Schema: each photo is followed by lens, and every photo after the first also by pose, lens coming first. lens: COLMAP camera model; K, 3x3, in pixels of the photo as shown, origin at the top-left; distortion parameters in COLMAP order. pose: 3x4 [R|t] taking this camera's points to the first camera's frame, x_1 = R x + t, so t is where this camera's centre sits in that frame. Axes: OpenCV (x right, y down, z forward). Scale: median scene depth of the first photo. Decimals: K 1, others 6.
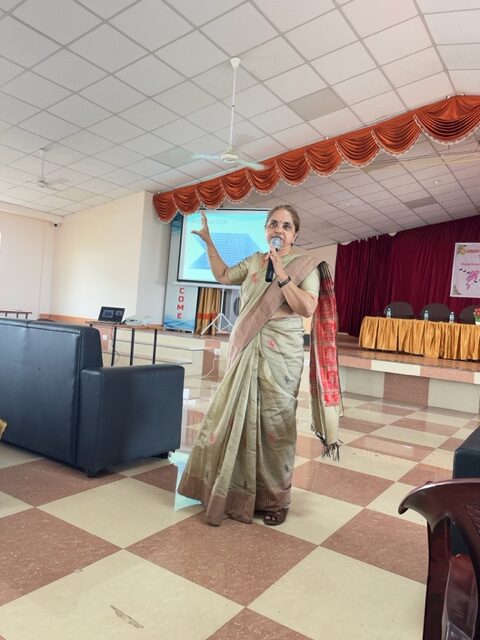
lens RADIAL K [[491.2, 0, 240.0], [0, 491.2, 320.0], [0, 0, 1]] dist [0.048670, -0.059679]
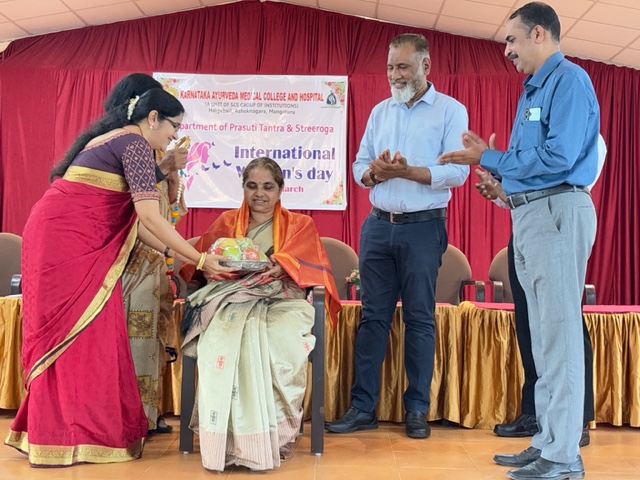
lens RADIAL K [[953.0, 0, 317.2], [0, 953.0, 242.7], [0, 0, 1]] dist [0.219335, -0.792679]
pose [[0.848233, -0.056621, 0.526587, 0.167160], [0.057741, 0.998229, 0.014325, -0.027778], [-0.526466, 0.018255, 0.850000, 0.346571]]
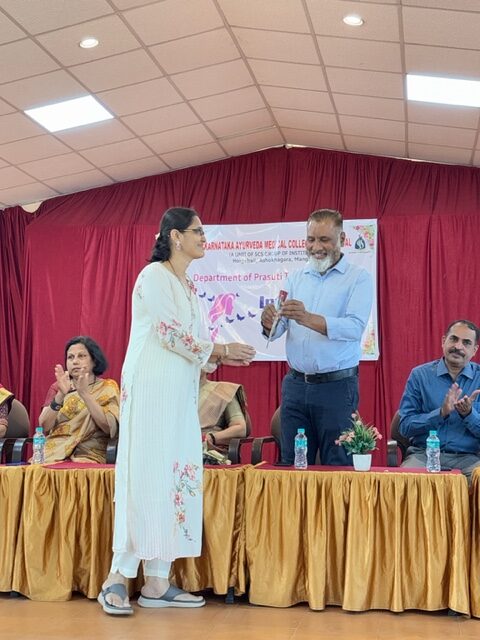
lens RADIAL K [[953.0, 0, 240.0], [0, 953.0, 320.0], [0, 0, 1]] dist [0.219335, -0.792679]
pose [[0.919602, -0.042613, 0.390534, 0.234499], [0.076416, 0.994515, -0.071422, -0.028589], [-0.385349, 0.095523, 0.917814, 0.370163]]
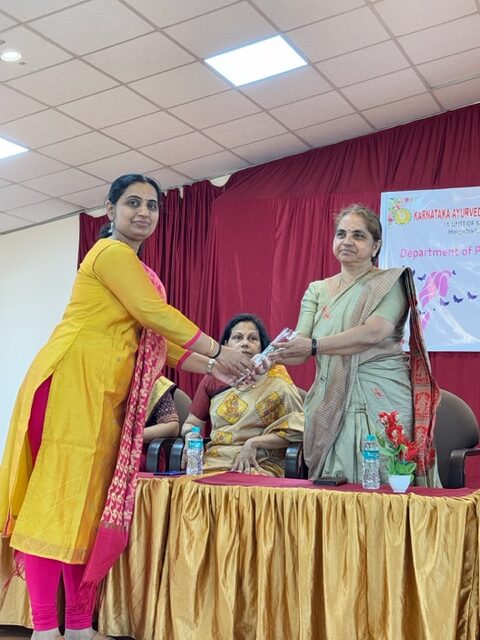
lens RADIAL K [[953.0, 0, 240.0], [0, 953.0, 320.0], [0, 0, 1]] dist [0.219335, -0.792679]
pose [[0.981804, -0.043928, 0.184746, 0.280949], [0.059964, 0.994816, -0.082127, -0.026845], [-0.180181, 0.091711, 0.979349, 0.496244]]
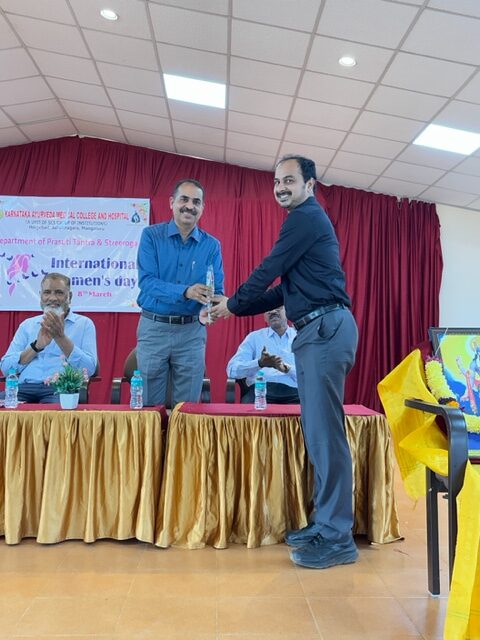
lens RADIAL K [[672.1, 0, 229.6], [0, 672.1, 320.4], [0, 0, 1]] dist [0.129512, -0.347241]
pose [[0.822746, -0.047515, 0.566420, 0.339332], [0.064048, 0.997903, -0.009322, -0.021506], [-0.564789, 0.043947, 0.824064, 0.445522]]
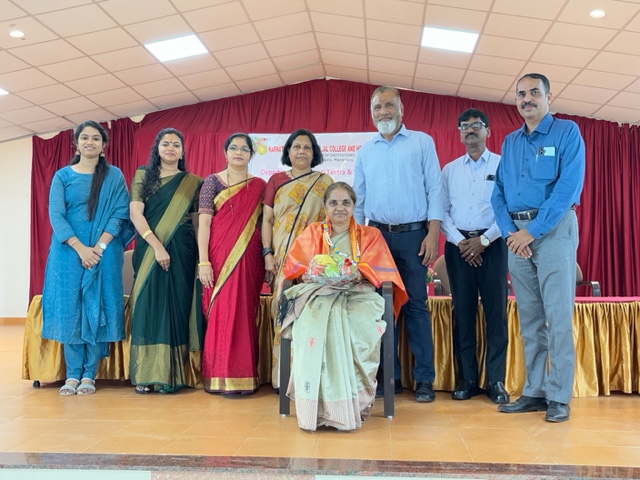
lens RADIAL K [[683.7, 0, 322.2], [0, 683.7, 247.2], [0, 0, 1]] dist [0.135242, -0.362527]
pose [[0.876976, -0.059131, 0.476882, 0.178354], [0.074188, 0.997162, -0.012786, -0.019338], [-0.474773, 0.046592, 0.878874, 0.389387]]
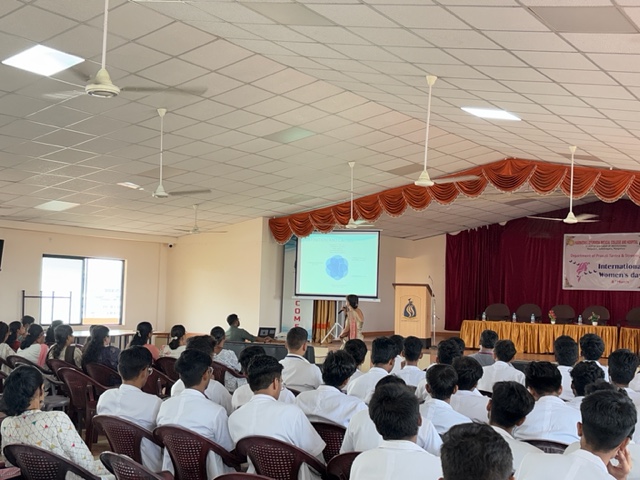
lens RADIAL K [[889.8, 0, 320.0], [0, 889.8, 240.0], [0, 0, 1]] dist [0.256393, -0.990126]
pose [[0.998366, -0.055176, 0.014874, -0.094523], [0.056124, 0.995717, -0.073471, -0.053437], [-0.010757, 0.074186, 0.997186, -1.011208]]
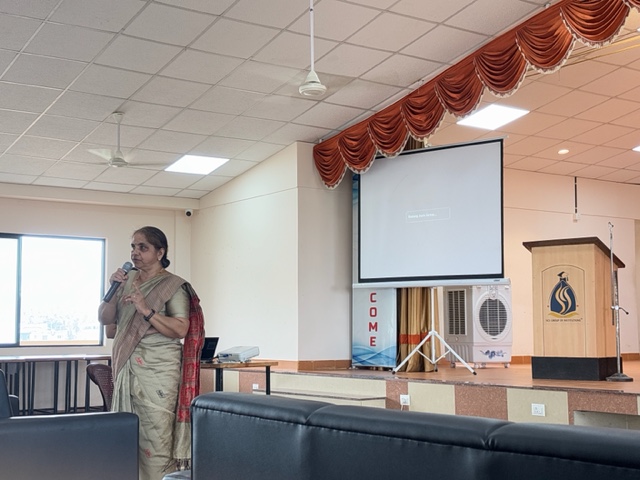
lens RADIAL K [[953.0, 0, 317.2], [0, 953.0, 242.7], [0, 0, 1]] dist [0.219335, -0.792679]
pose [[0.926740, -0.119009, -0.356356, 0.238183], [0.076511, 0.988410, -0.131117, 0.019377], [0.367830, 0.094246, 0.925105, -0.075876]]
